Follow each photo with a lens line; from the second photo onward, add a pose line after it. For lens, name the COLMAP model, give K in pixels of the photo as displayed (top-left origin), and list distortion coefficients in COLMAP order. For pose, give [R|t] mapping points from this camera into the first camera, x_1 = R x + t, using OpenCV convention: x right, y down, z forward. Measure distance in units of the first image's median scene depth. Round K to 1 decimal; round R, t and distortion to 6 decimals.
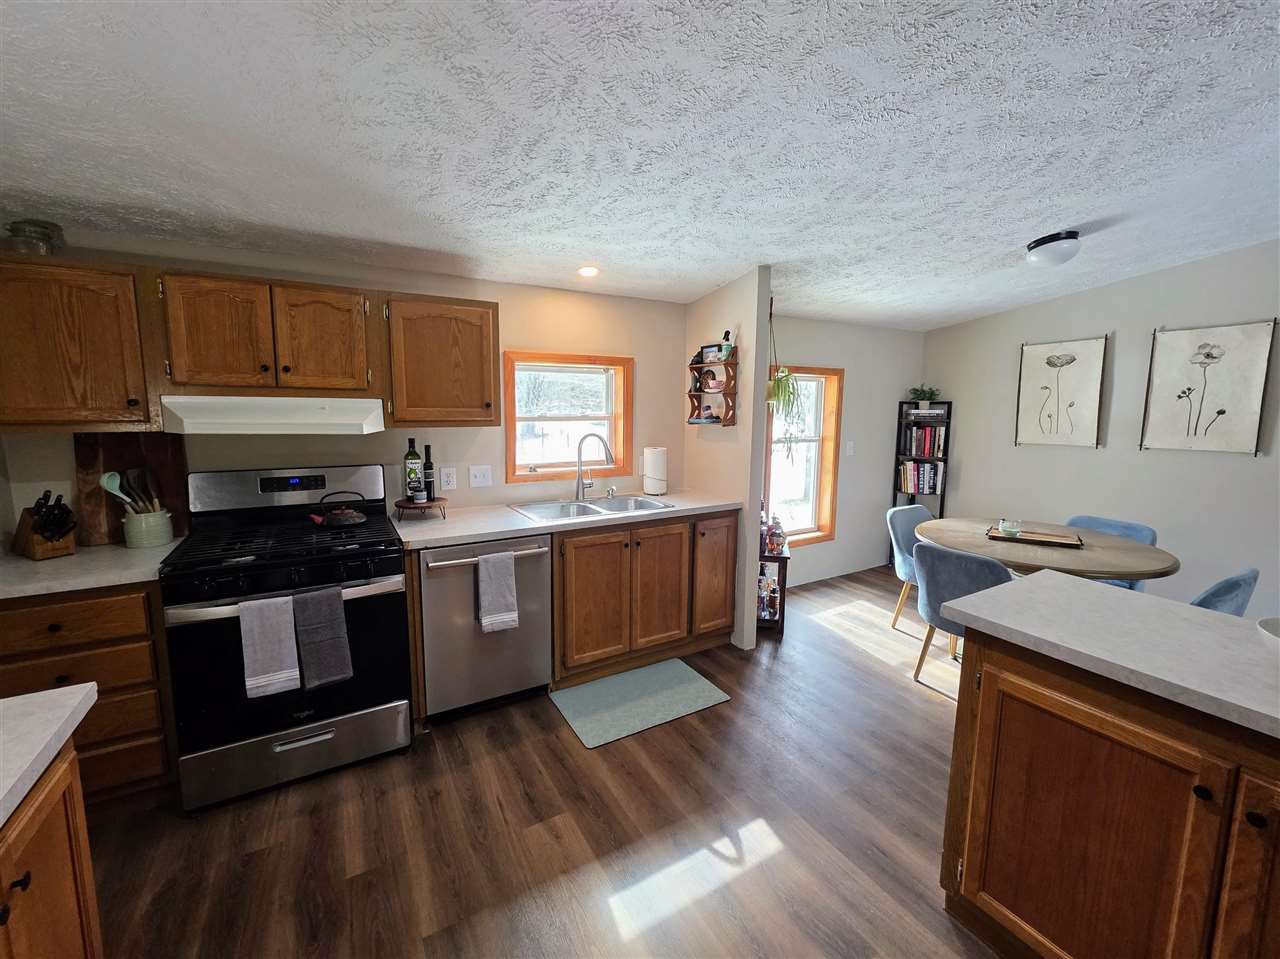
lens RADIAL K [[527.6, 0, 636.0], [0, 527.6, 473.0], [0, 0, 1]] dist [0.000735, 0.000008]
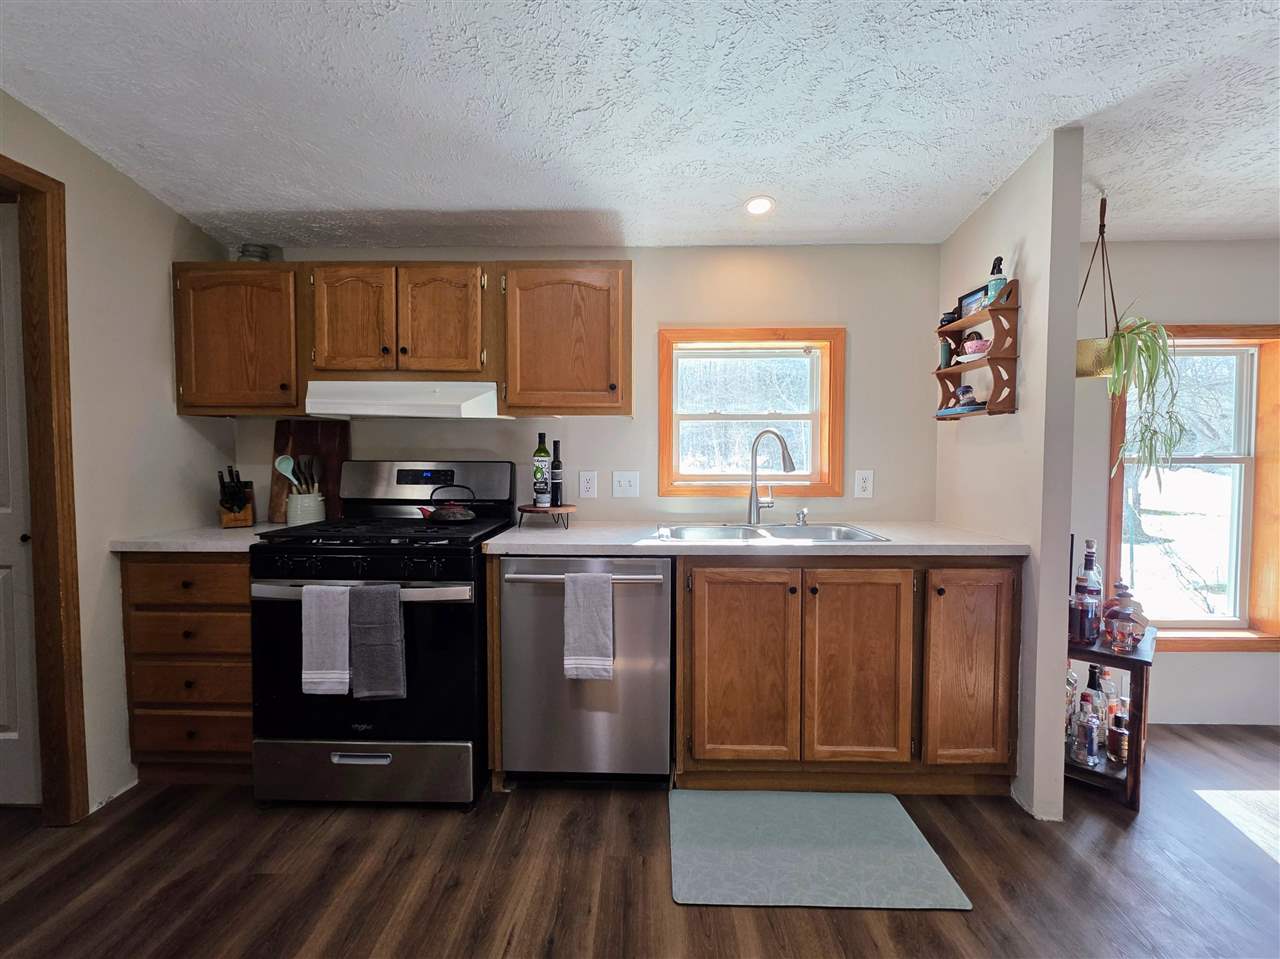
lens RADIAL K [[545.3, 0, 639.4], [0, 545.3, 473.3], [0, 0, 1]] dist [0.000634, 0.000046]
pose [[0.852059, 0.011787, -0.523312, 0.167794], [-0.063428, 0.994705, -0.080869, 0.058330], [0.519588, 0.102098, 0.848295, 0.307846]]
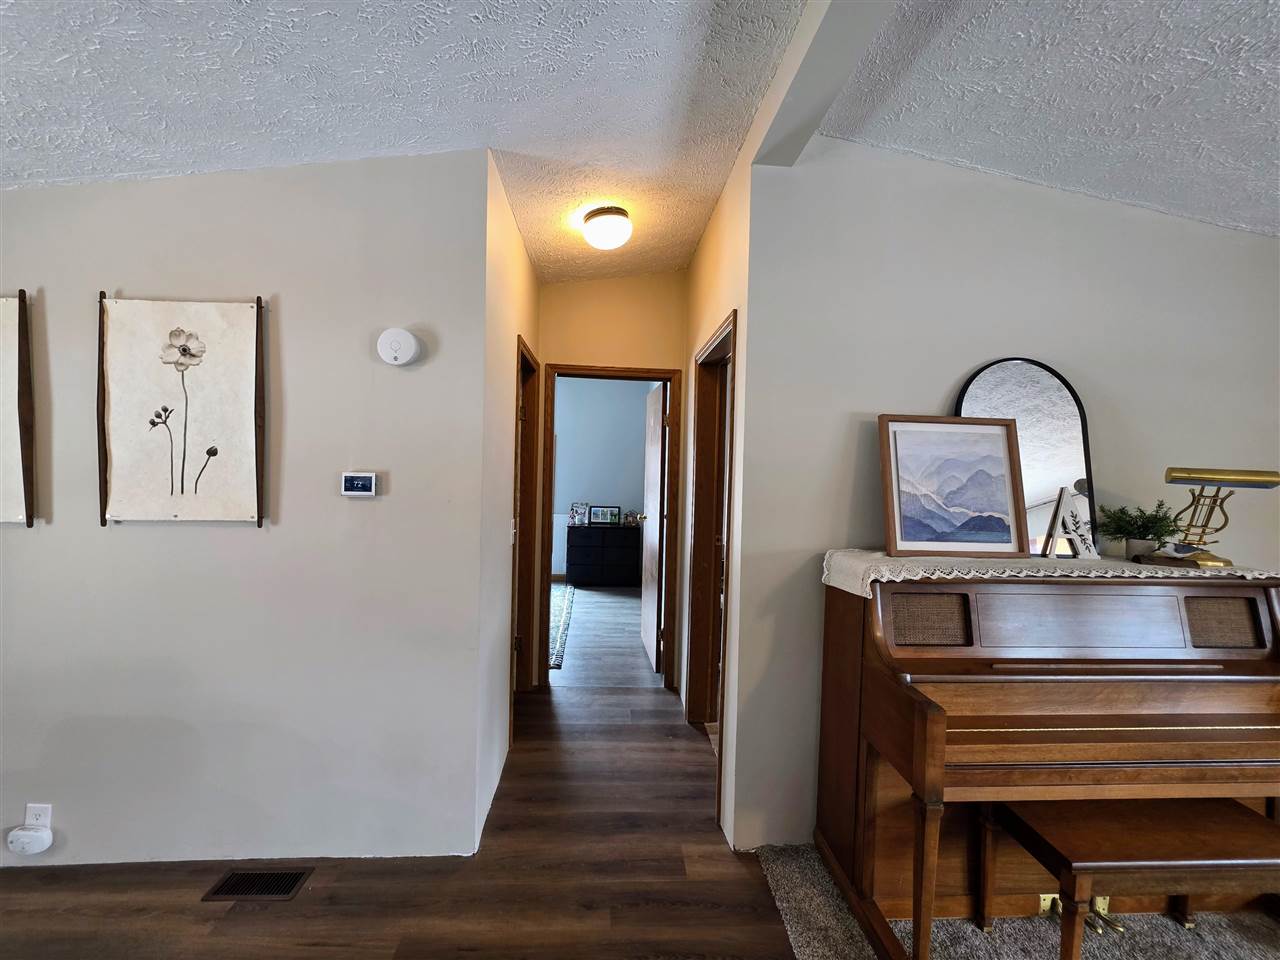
lens RADIAL K [[512.4, 0, 635.2], [0, 512.4, 473.5], [0, 0, 1]] dist [0.000562, 0.000037]
pose [[0.450993, -0.016907, 0.892367, 0.948870], [0.096700, 0.994861, -0.030022, -0.036902], [-0.887273, 0.099832, 0.450310, 0.405968]]
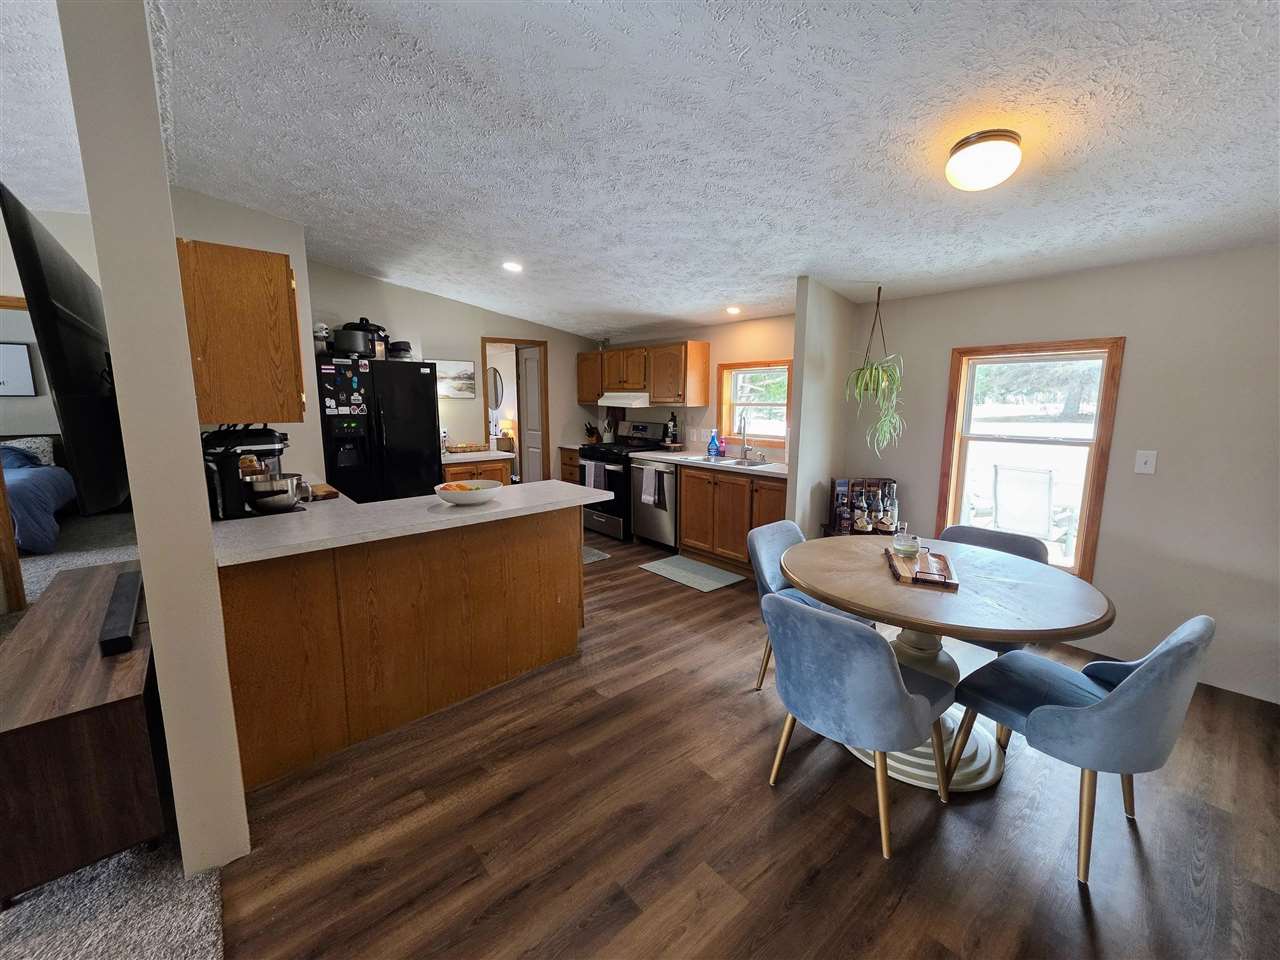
lens RADIAL K [[512.4, 0, 635.2], [0, 512.4, 473.5], [0, 0, 1]] dist [0.000562, 0.000037]
pose [[0.173927, 0.138418, -0.974982, 1.426718], [-0.131591, 0.984460, 0.116289, -0.040506], [0.975927, 0.108073, 0.189438, 0.472442]]
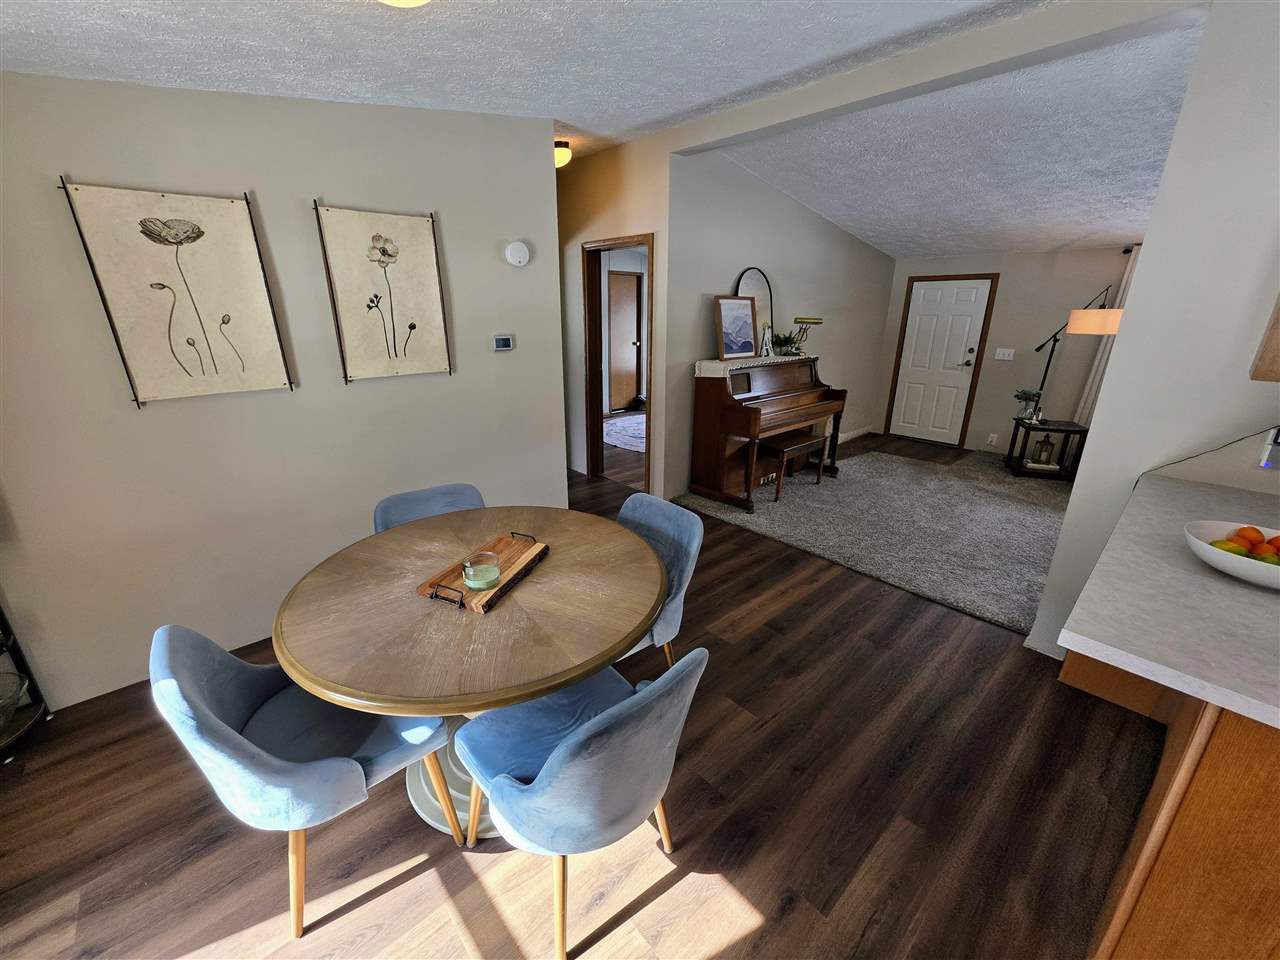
lens RADIAL K [[512.4, 0, 635.2], [0, 512.4, 473.5], [0, 0, 1]] dist [0.000562, 0.000037]
pose [[-0.212944, -0.309670, 0.926693, 0.243397], [0.119785, 0.933017, 0.339309, -0.151711], [-0.969694, 0.183257, -0.161586, 0.961225]]
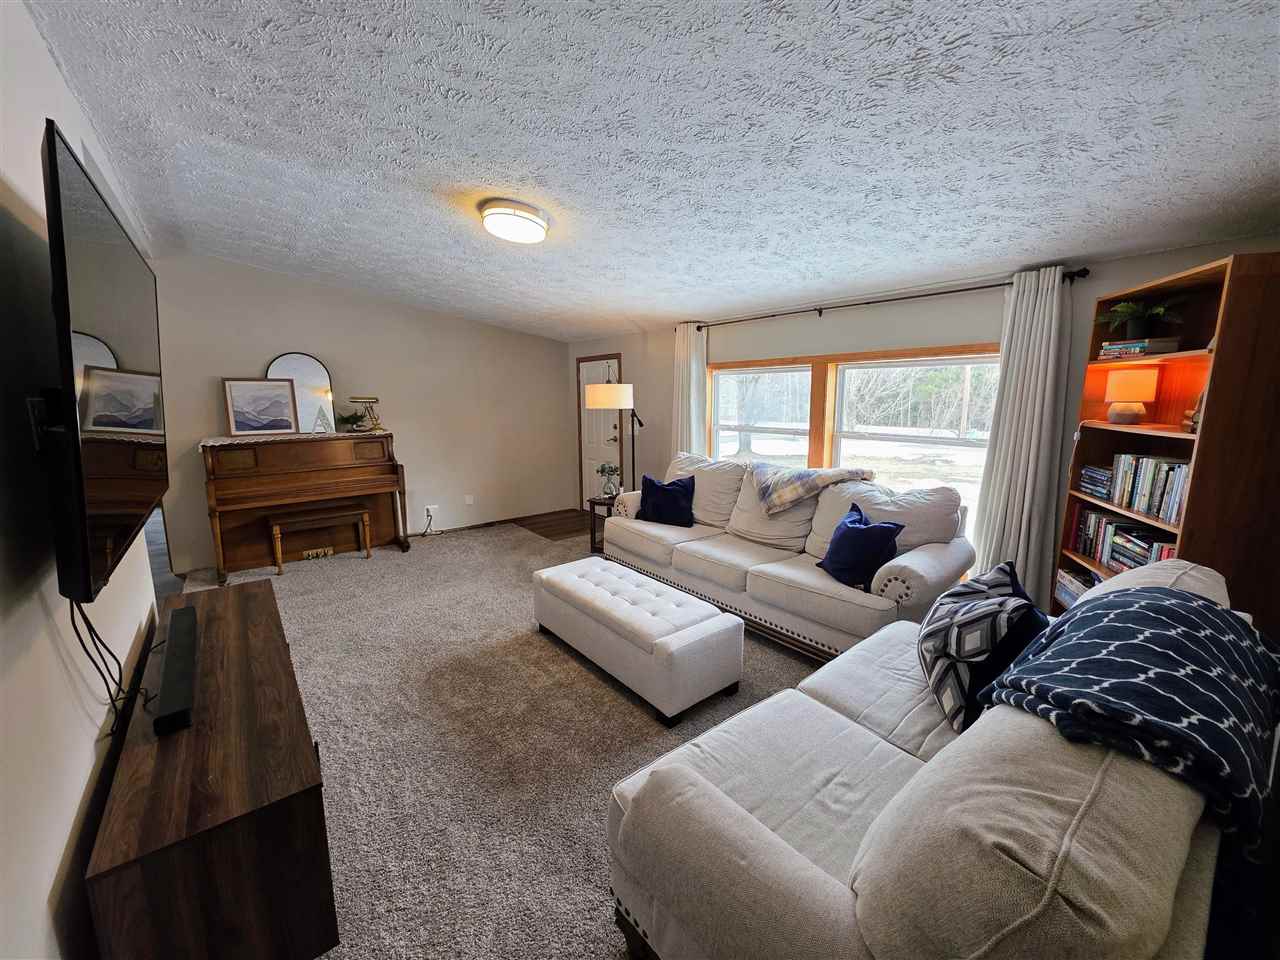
lens RADIAL K [[506.8, 0, 635.2], [0, 506.8, 477.7], [0, 0, 1]] dist [-0.000345, -0.000029]
pose [[-0.141461, -0.171372, 0.974998, -0.030026], [0.136917, 0.972049, 0.190719, 0.070119], [-0.980430, 0.160473, -0.114043, -0.589890]]
